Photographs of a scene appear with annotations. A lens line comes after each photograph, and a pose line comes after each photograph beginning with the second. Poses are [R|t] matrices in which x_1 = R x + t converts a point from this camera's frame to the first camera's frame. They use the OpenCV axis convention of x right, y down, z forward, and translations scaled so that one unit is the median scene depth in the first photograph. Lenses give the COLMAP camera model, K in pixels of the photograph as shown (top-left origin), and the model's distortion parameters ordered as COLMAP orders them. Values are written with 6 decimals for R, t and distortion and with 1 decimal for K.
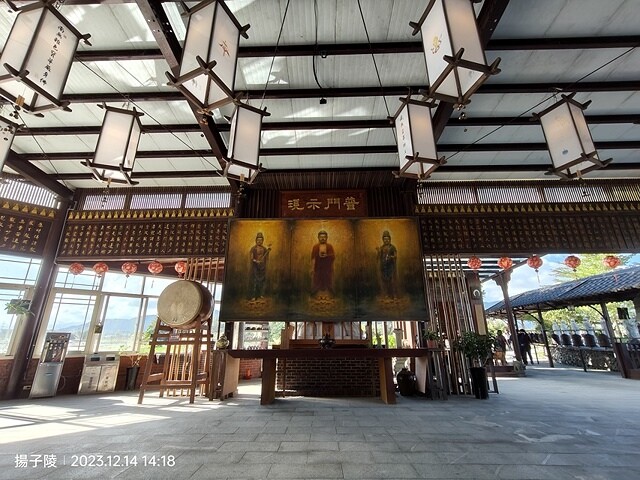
lens RADIAL K [[299.2, 0, 318.8], [0, 299.2, 239.8], [0, 0, 1]] dist [0.004694, 0.002414]
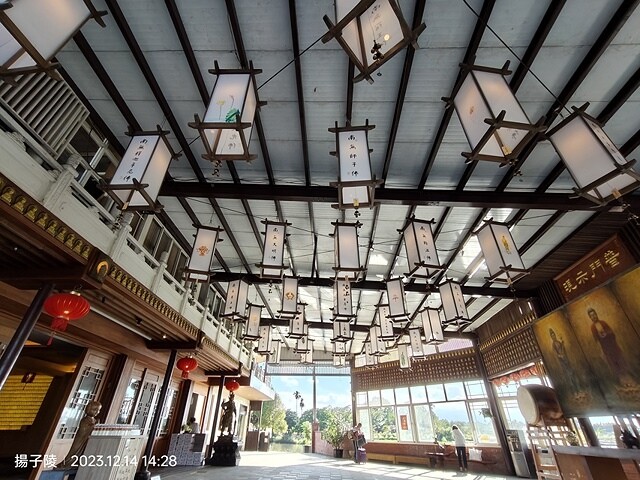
lens RADIAL K [[299.2, 0, 319.7], [0, 299.2, 239.5], [0, 0, 1]] dist [0.004694, 0.002414]
pose [[-0.010603, -0.542557, -0.839952, 0.961561], [0.308001, 0.797387, -0.518950, 0.028571], [0.951327, -0.264208, 0.158654, 0.074601]]
